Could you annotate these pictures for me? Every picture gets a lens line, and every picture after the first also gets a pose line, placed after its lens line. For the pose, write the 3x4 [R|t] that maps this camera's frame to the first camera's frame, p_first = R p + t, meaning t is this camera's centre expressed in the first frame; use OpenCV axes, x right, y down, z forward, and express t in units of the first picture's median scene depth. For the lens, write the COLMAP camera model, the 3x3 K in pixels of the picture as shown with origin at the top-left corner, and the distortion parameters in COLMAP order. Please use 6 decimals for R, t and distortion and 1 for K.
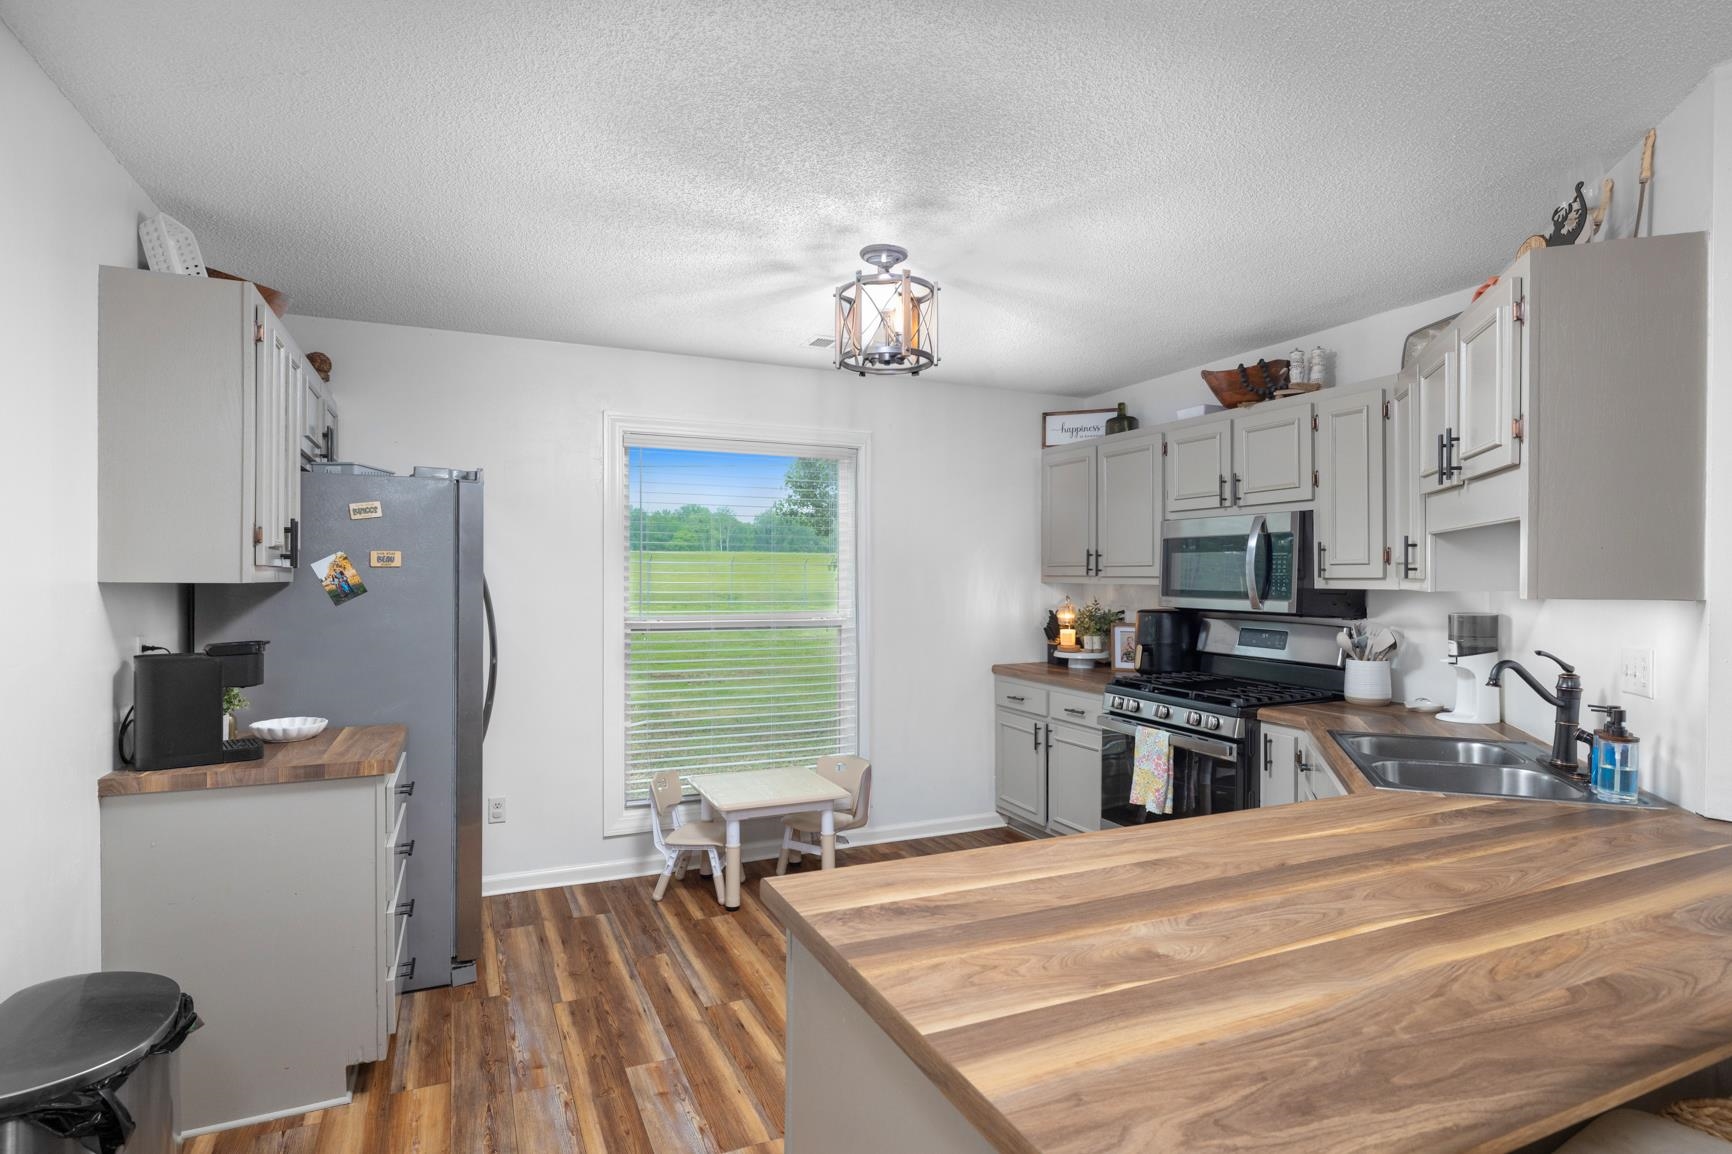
lens RADIAL K [[934.7, 0, 877.0], [0, 934.7, 577.9], [0, 0, 1]] dist [-0.003712, 0.000176]
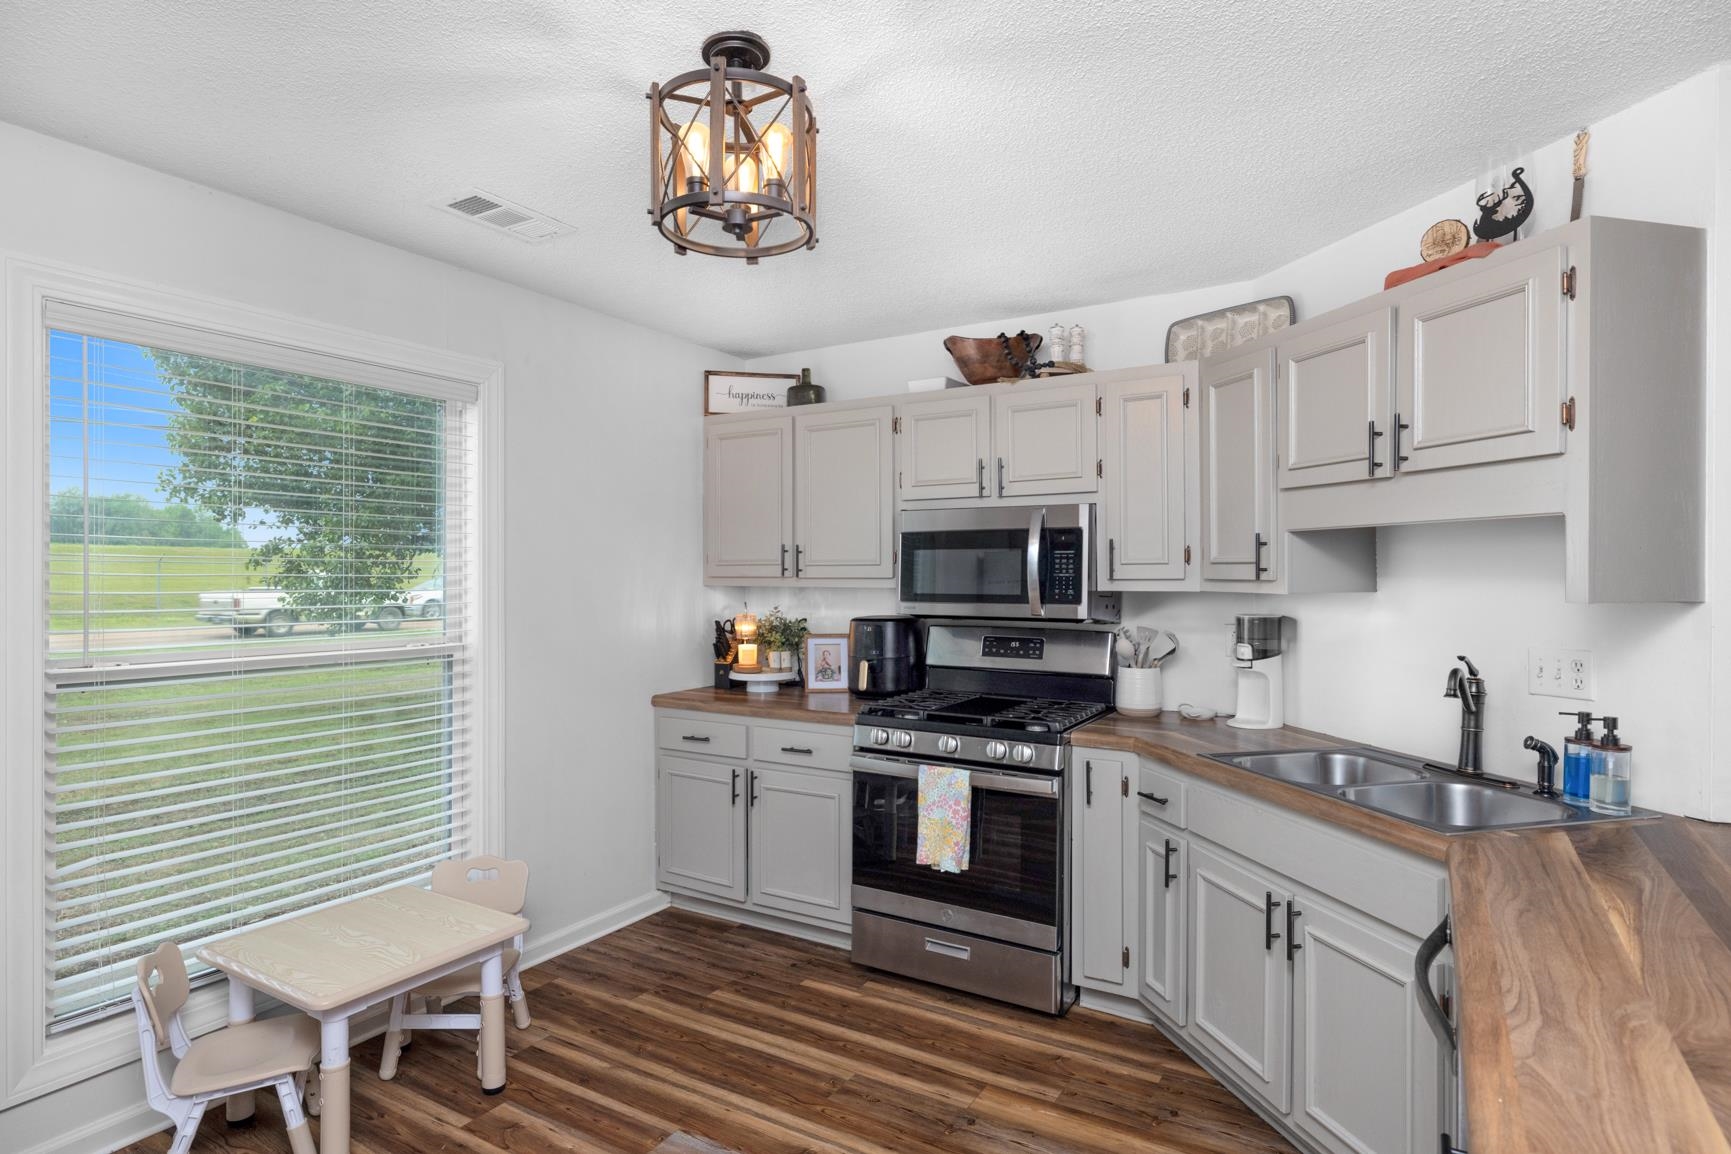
lens RADIAL K [[934.2, 0, 861.4], [0, 934.2, 570.1], [0, 0, 1]] dist [-0.003712, 0.000176]
pose [[0.822335, 0.002311, 0.568999, -0.197370], [0.002489, 0.999968, -0.007659, -0.001929], [-0.568998, 0.007714, 0.822303, 0.336960]]
